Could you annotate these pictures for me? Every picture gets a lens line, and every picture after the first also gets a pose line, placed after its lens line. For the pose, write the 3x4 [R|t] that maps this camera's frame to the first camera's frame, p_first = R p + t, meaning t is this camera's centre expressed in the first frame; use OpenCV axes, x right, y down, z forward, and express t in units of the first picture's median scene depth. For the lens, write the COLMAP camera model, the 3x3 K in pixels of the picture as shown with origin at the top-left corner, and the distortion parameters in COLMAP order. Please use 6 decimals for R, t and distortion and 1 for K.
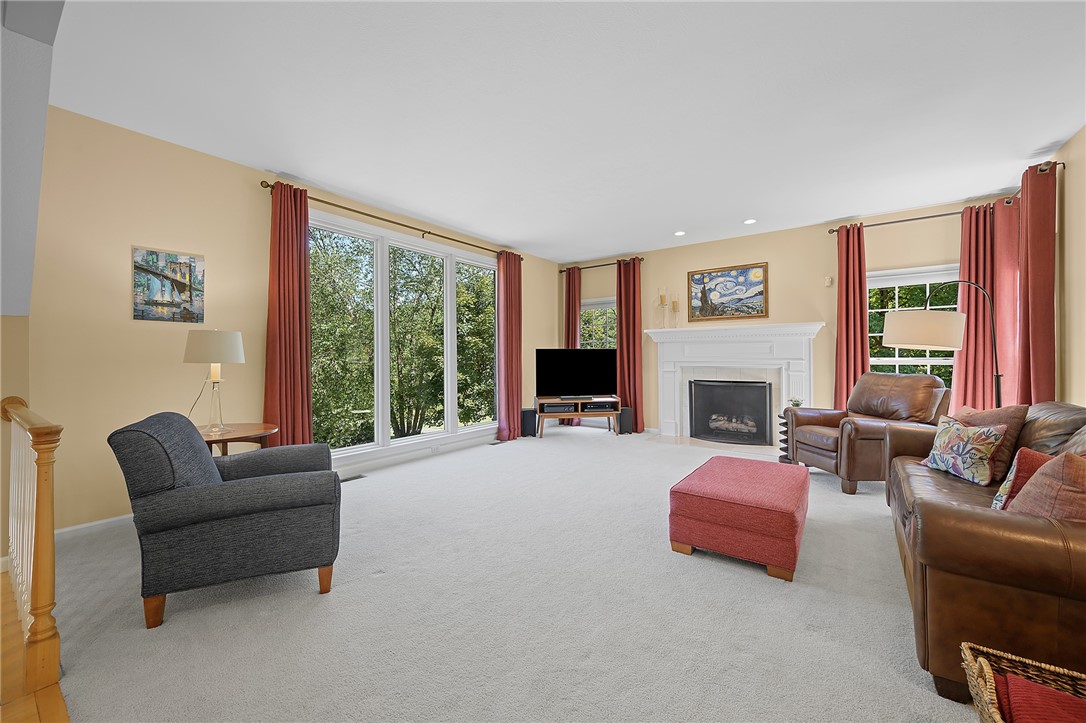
lens RADIAL K [[427.6, 0, 538.3], [0, 427.6, 357.4], [0, 0, 1]] dist [0.000917, 0.000232]
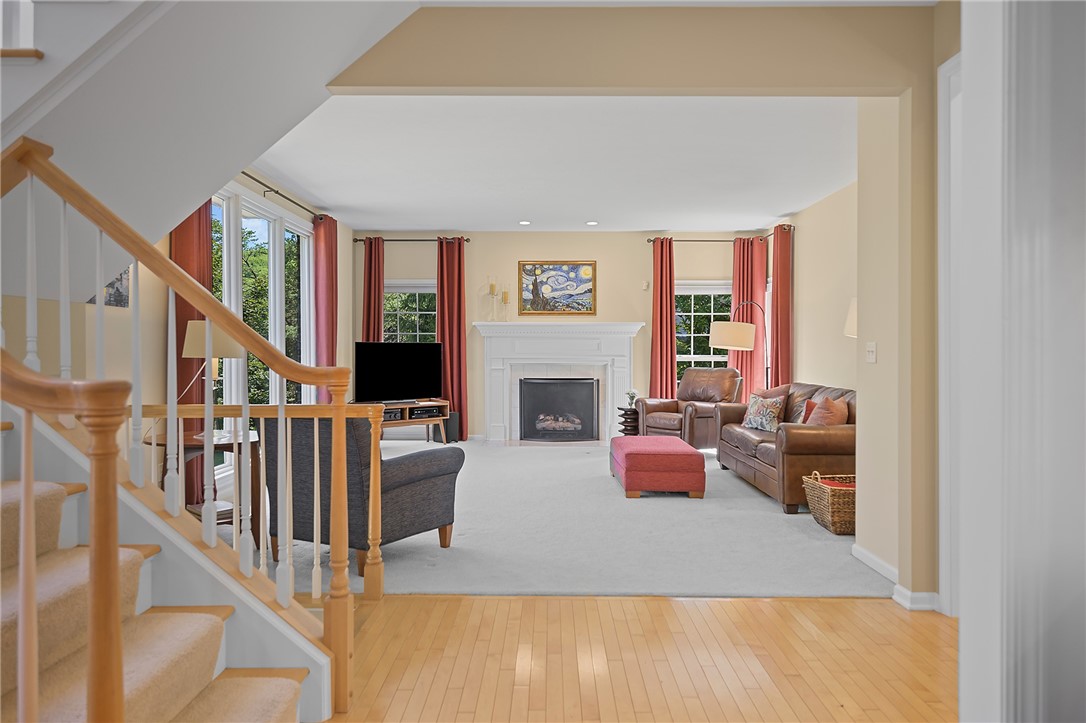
lens RADIAL K [[707.9, 0, 543.0], [0, 707.9, 361.5], [0, 0, 1]] dist [-0.001124, -0.000220]
pose [[0.811594, -0.001025, 0.584221, -0.517831], [-0.006322, 0.999925, 0.010537, 0.000159], [-0.584188, -0.012245, 0.811526, -0.279025]]
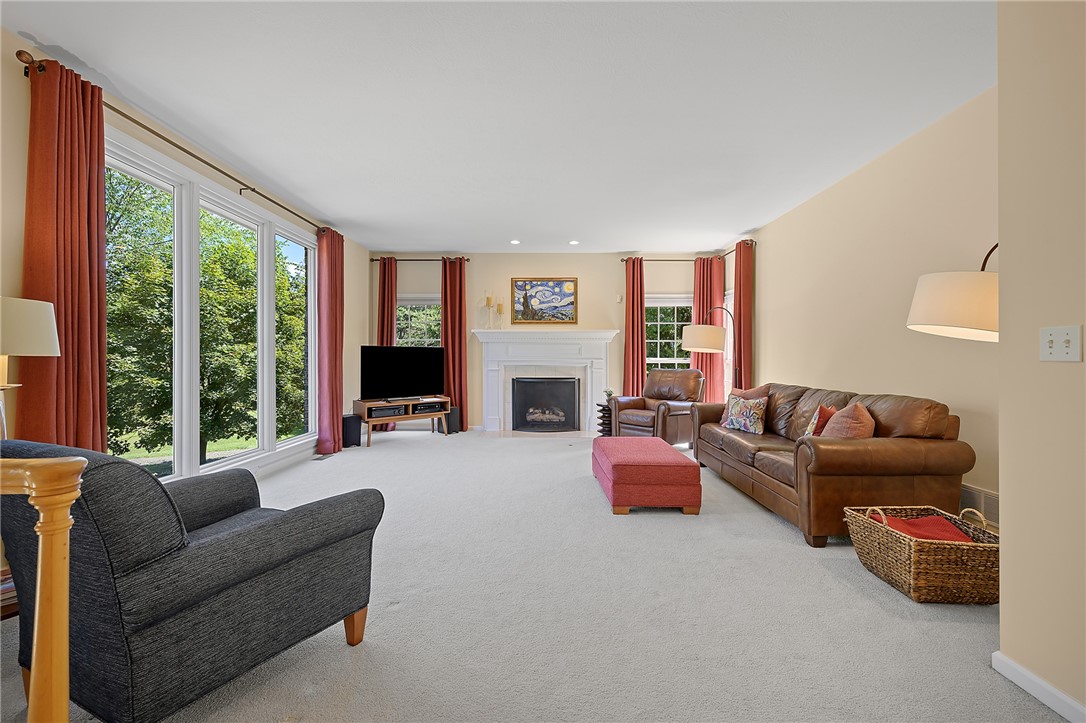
lens RADIAL K [[444.3, 0, 545.1], [0, 444.3, 358.3], [0, 0, 1]] dist [0.000828, 0.000047]
pose [[0.807326, 0.006848, 0.590066, -0.253356], [-0.006232, 0.999976, -0.003078, 0.006955], [-0.590073, -0.001193, 0.807349, 0.044604]]
